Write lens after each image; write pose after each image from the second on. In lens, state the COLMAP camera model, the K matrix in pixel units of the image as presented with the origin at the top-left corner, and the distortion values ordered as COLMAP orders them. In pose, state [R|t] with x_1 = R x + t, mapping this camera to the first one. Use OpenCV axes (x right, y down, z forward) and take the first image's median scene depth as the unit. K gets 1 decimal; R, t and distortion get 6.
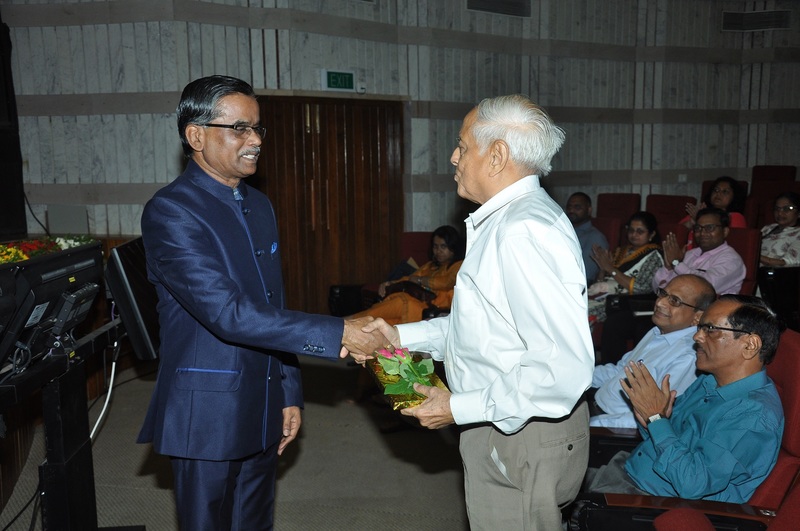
lens RADIAL K [[845.5, 0, 400.2], [0, 845.5, 278.2], [0, 0, 1]] dist [-0.052364, 0.323802]
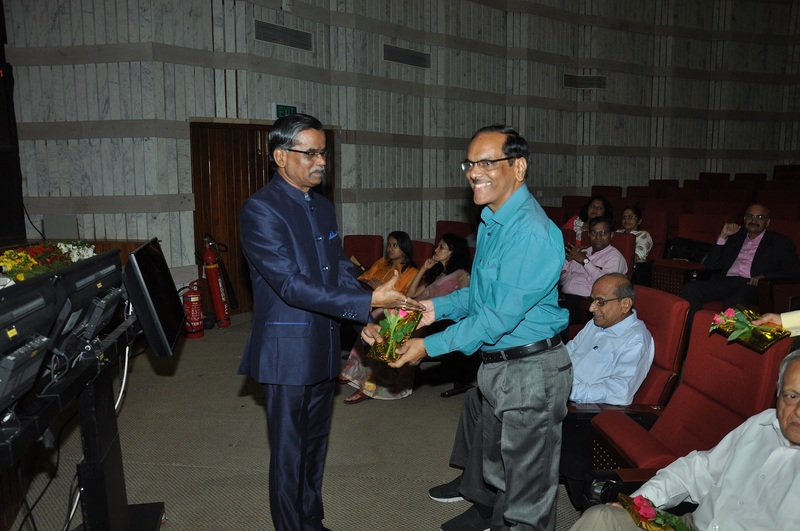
lens RADIAL K [[634.1, 0, 399.2], [0, 634.1, 278.4], [0, 0, 1]] dist [-0.154276, 0.134573]
pose [[0.988164, -0.013082, 0.152840, -0.050180], [0.010547, 0.999793, 0.017385, -0.006084], [-0.153036, -0.015567, 0.988098, 0.069062]]
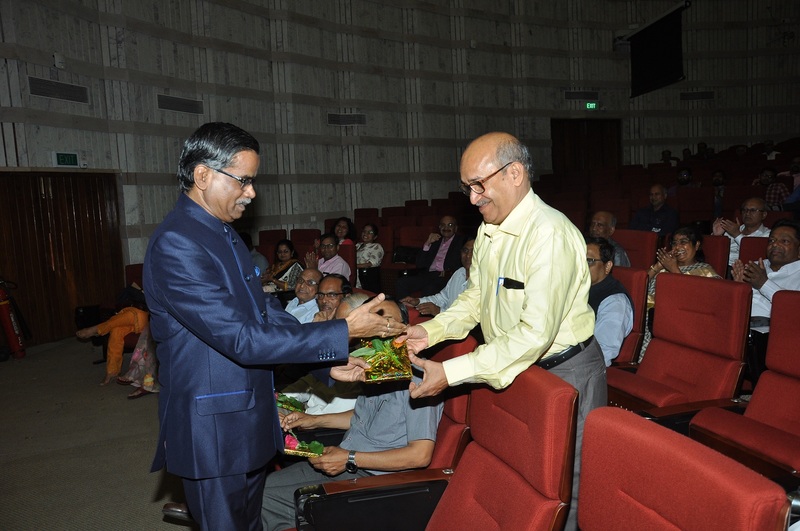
lens RADIAL K [[631.3, 0, 399.1], [0, 631.3, 278.6], [0, 0, 1]] dist [-0.156483, 0.132181]
pose [[0.900559, -0.083420, 0.426655, -0.022311], [0.097062, 0.995225, -0.010285, 0.019140], [-0.423760, 0.050674, 0.904356, -0.103841]]
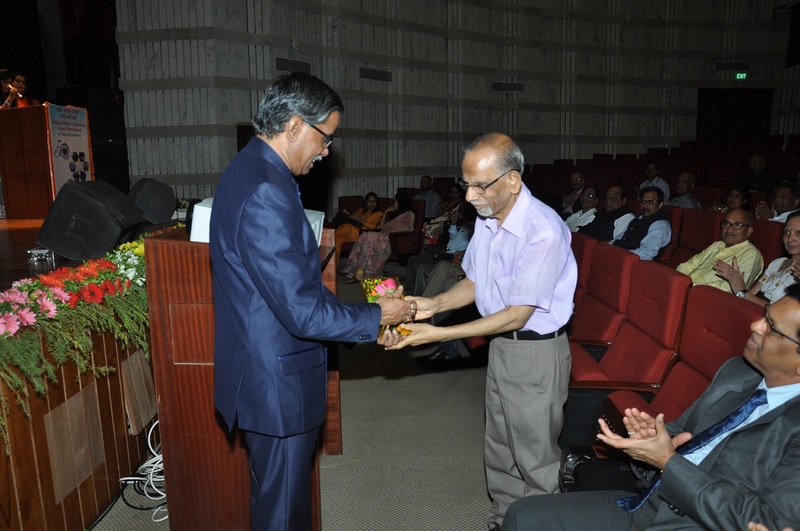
lens RADIAL K [[631.3, 0, 399.1], [0, 631.3, 278.6], [0, 0, 1]] dist [-0.156483, 0.132181]
pose [[0.979386, -0.036698, 0.198635, -0.131037], [0.028368, 0.998601, 0.044624, 0.061974], [-0.199995, -0.038069, 0.979057, -0.382546]]
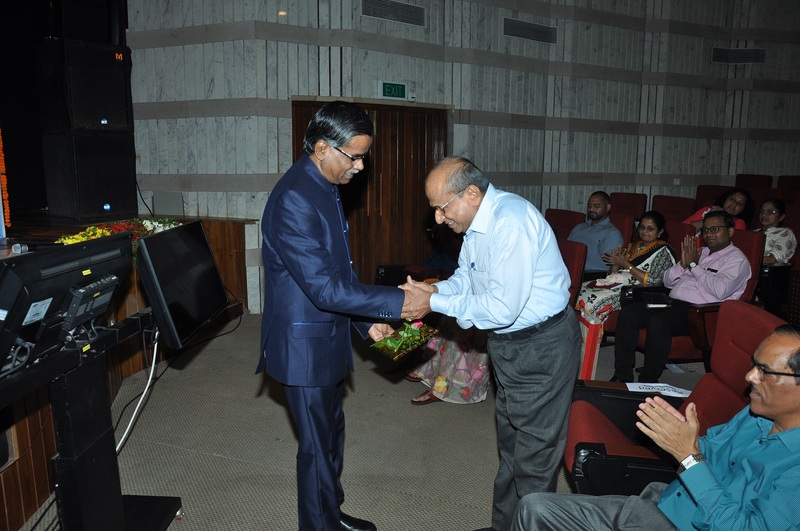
lens RADIAL K [[631.3, 0, 399.1], [0, 631.3, 278.6], [0, 0, 1]] dist [-0.156483, 0.132181]
pose [[0.996629, 0.035550, -0.073941, 0.009590], [-0.031966, 0.998282, 0.049097, -0.013738], [0.075559, -0.046568, 0.996053, 0.115458]]
